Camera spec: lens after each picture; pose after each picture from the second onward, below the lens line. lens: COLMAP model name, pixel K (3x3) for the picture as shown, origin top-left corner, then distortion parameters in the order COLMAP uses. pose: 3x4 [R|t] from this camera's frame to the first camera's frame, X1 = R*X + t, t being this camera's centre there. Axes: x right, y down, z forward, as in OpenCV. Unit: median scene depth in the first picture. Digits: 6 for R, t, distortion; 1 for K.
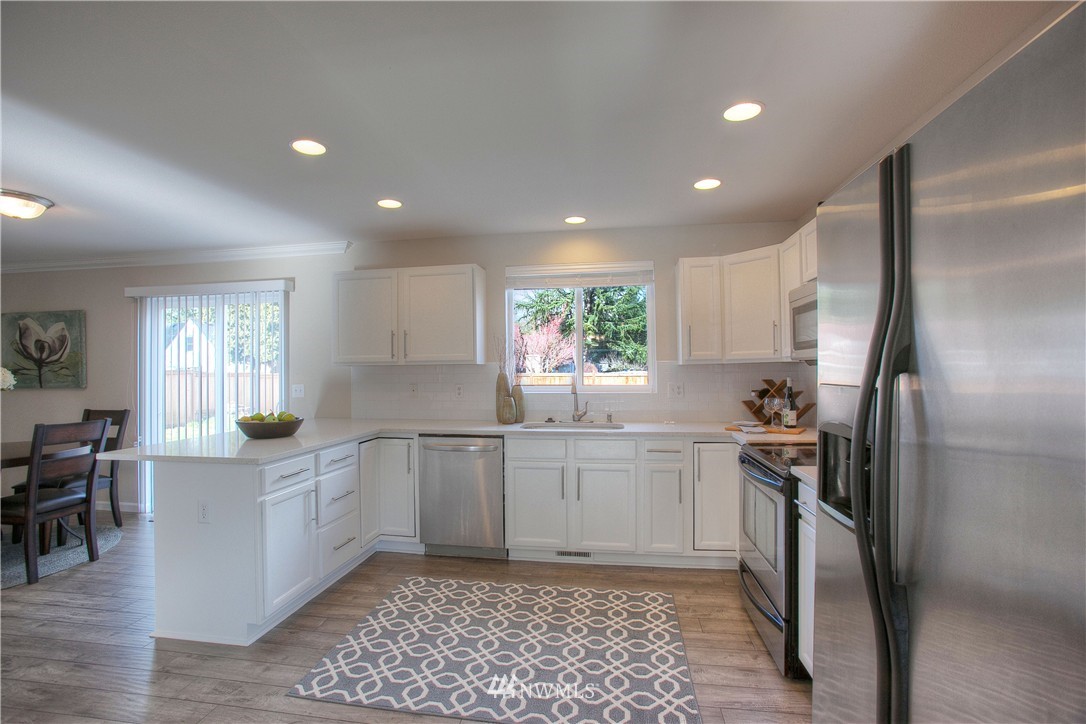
lens RADIAL K [[497.3, 0, 540.3], [0, 497.3, 360.2], [0, 0, 1]] dist [-0.076689, 0.033009]
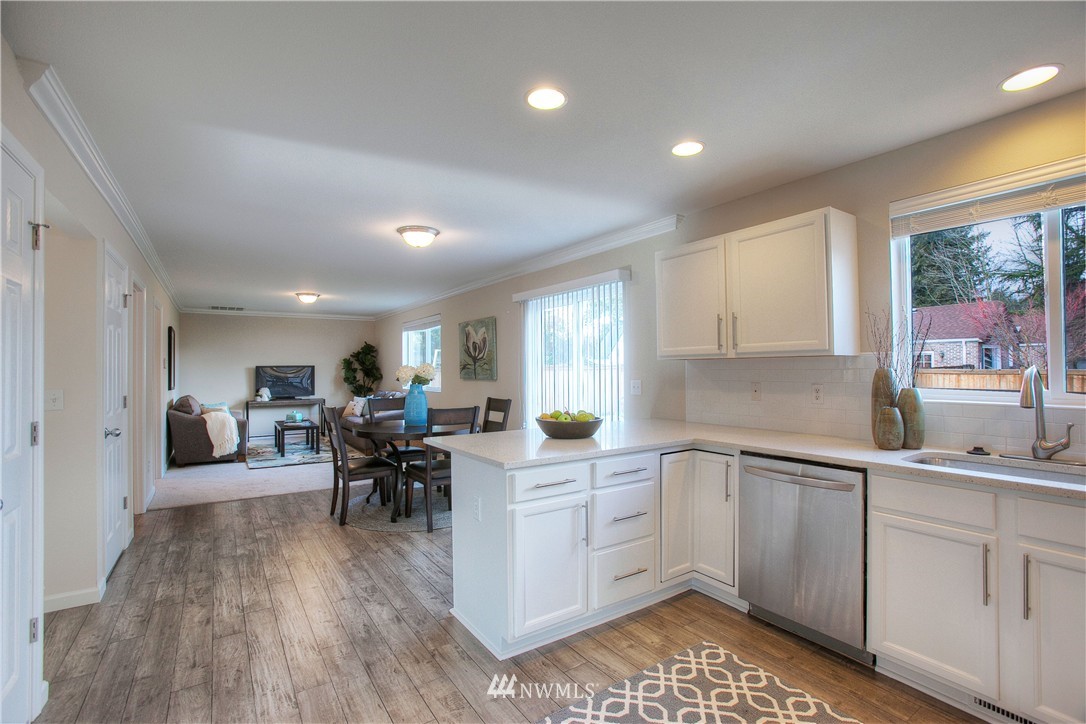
lens RADIAL K [[497.3, 0, 540.3], [0, 497.3, 360.2], [0, 0, 1]] dist [-0.076689, 0.033009]
pose [[0.675334, -0.007759, -0.737471, 0.100641], [0.015629, 0.999871, 0.003792, 0.006865], [0.737346, -0.014087, 0.675368, 0.302921]]
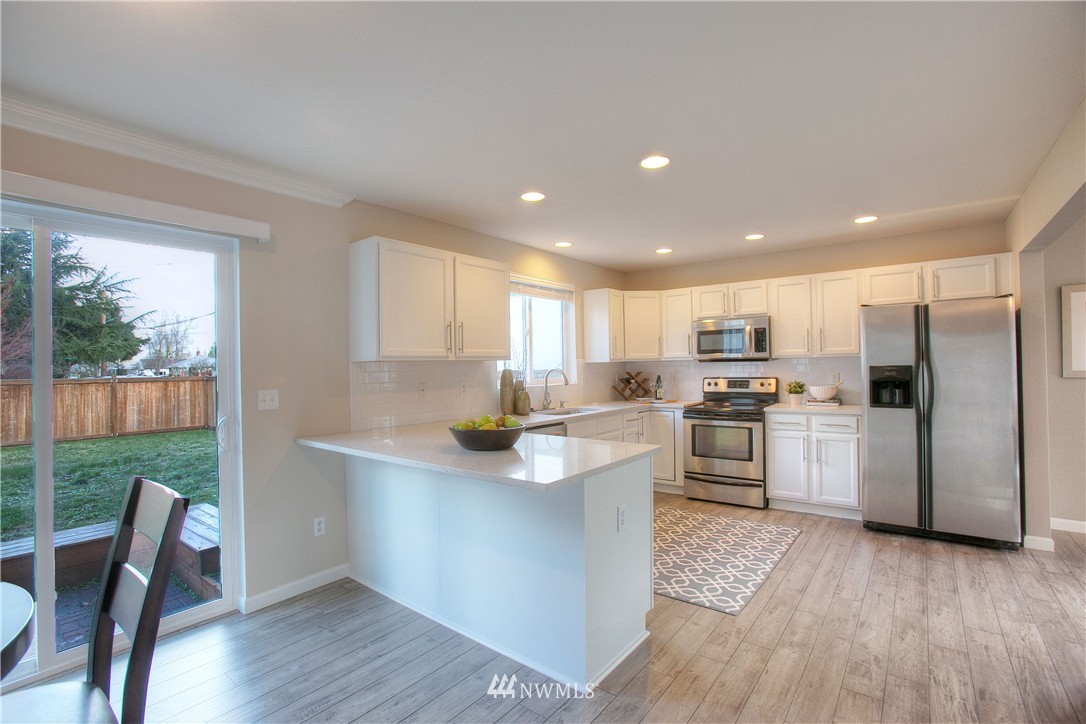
lens RADIAL K [[497.3, 0, 540.3], [0, 497.3, 360.2], [0, 0, 1]] dist [-0.076689, 0.033009]
pose [[0.492280, 0.010939, 0.870368, -1.155166], [-0.005056, 0.999940, -0.009708, 0.020144], [-0.870422, 0.000379, 0.492306, 0.492450]]
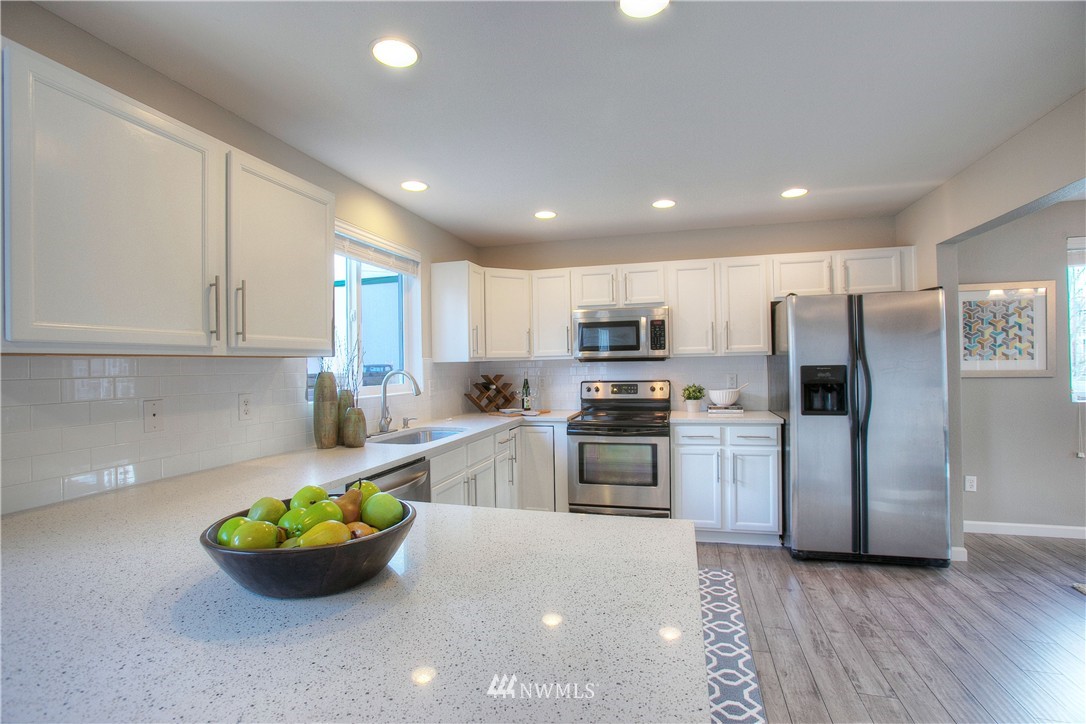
lens RADIAL K [[497.3, 0, 540.3], [0, 497.3, 360.2], [0, 0, 1]] dist [-0.076689, 0.033009]
pose [[0.119718, 0.016354, 0.992673, -0.801932], [-0.002556, 0.999866, -0.016164, 0.024376], [-0.992805, -0.000602, 0.119744, 0.773139]]
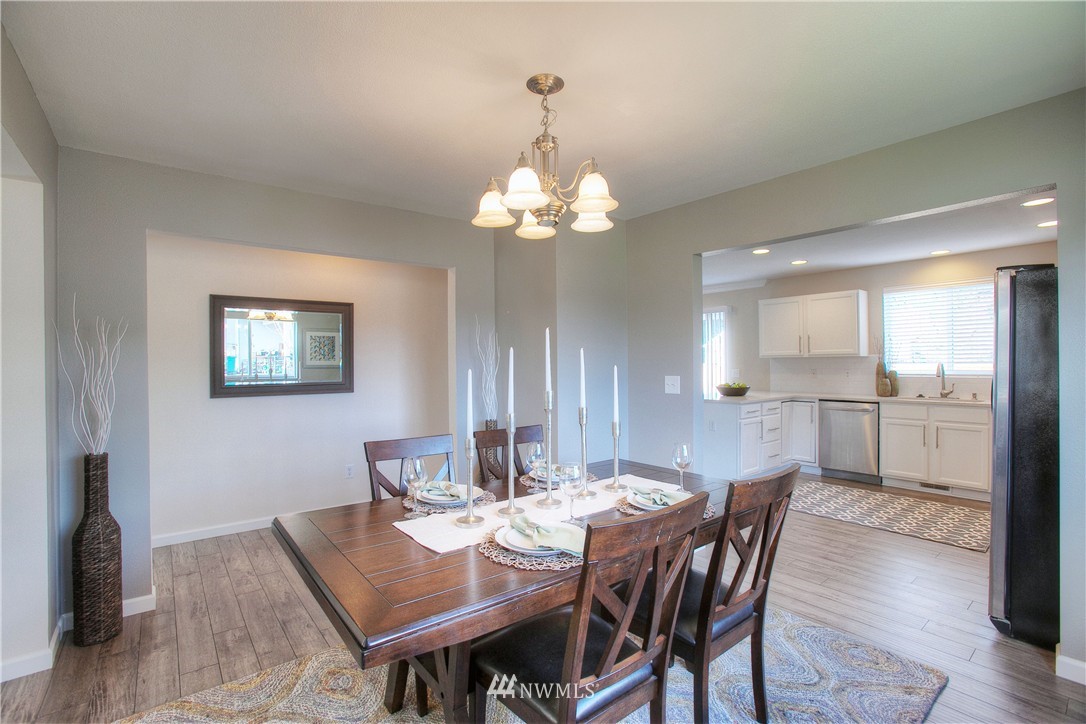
lens RADIAL K [[497.3, 0, 540.3], [0, 497.3, 360.2], [0, 0, 1]] dist [-0.076689, 0.033009]
pose [[0.737966, -0.002293, -0.674834, 0.166721], [0.014065, 0.999829, 0.011984, -0.012175], [0.674691, -0.018335, 0.737873, -0.841699]]
